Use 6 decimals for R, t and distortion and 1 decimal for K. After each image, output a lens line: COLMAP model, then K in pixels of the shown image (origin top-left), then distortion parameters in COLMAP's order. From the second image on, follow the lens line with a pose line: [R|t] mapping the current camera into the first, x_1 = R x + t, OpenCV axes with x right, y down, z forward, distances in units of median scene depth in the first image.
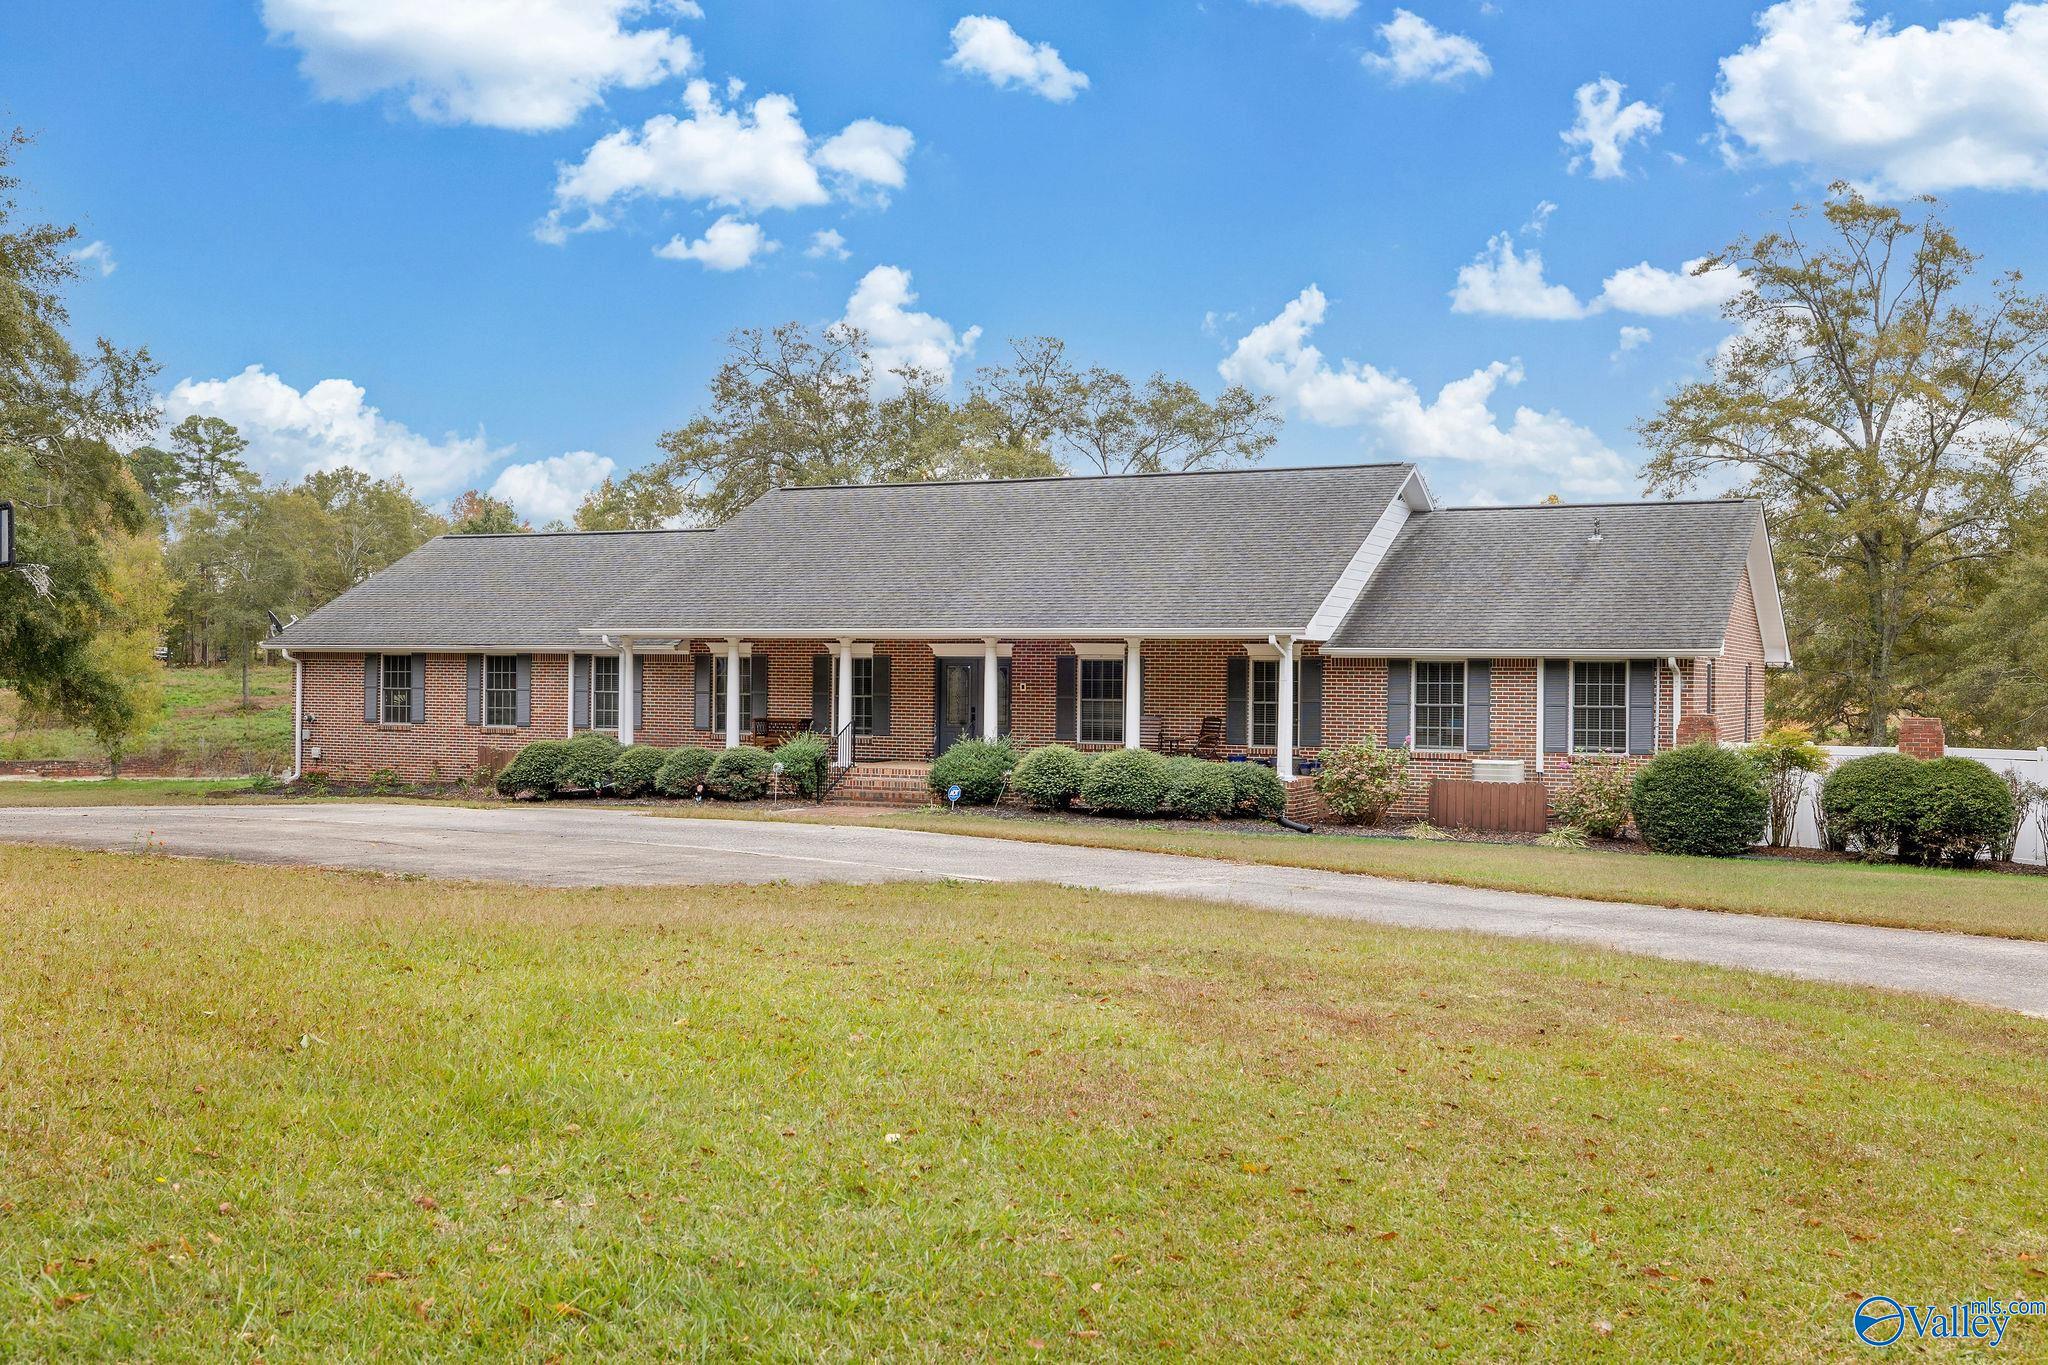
lens RADIAL K [[2007.5, 0, 1022.7], [0, 2007.5, 685.6], [0, 0, 1]] dist [0.003422, 0.000000]
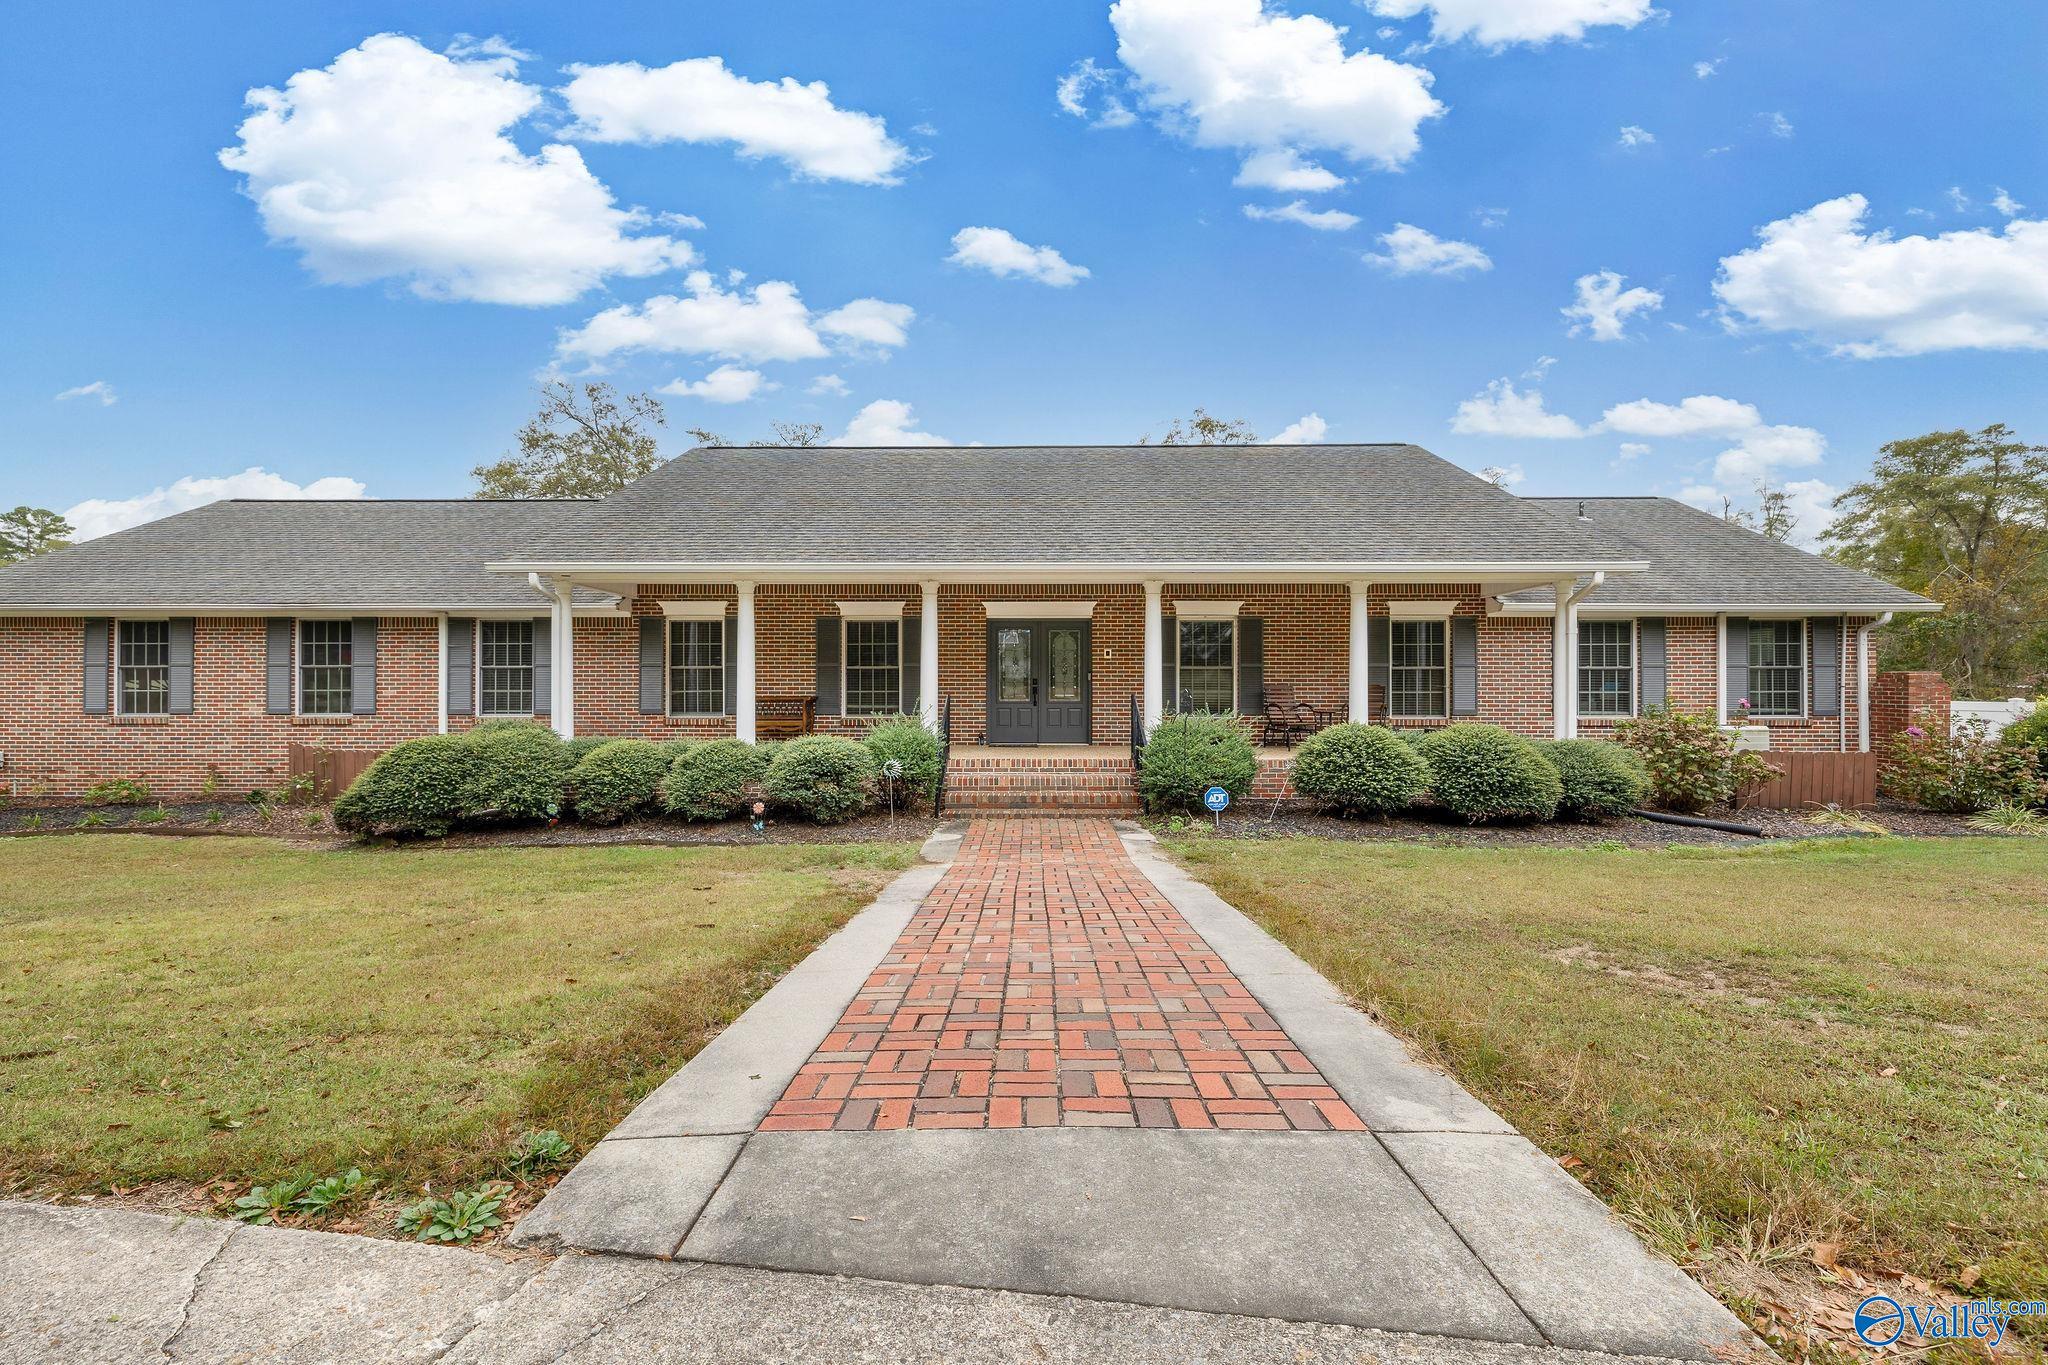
lens RADIAL K [[870.4, 0, 1023.6], [0, 870.4, 684.2], [0, 0, 1]] dist [0.004078, -0.000232]
pose [[0.902962, -0.007498, 0.429655, -0.164869], [0.010258, 0.999939, -0.004108, 0.012736], [-0.429598, 0.008116, 0.902984, 0.595249]]
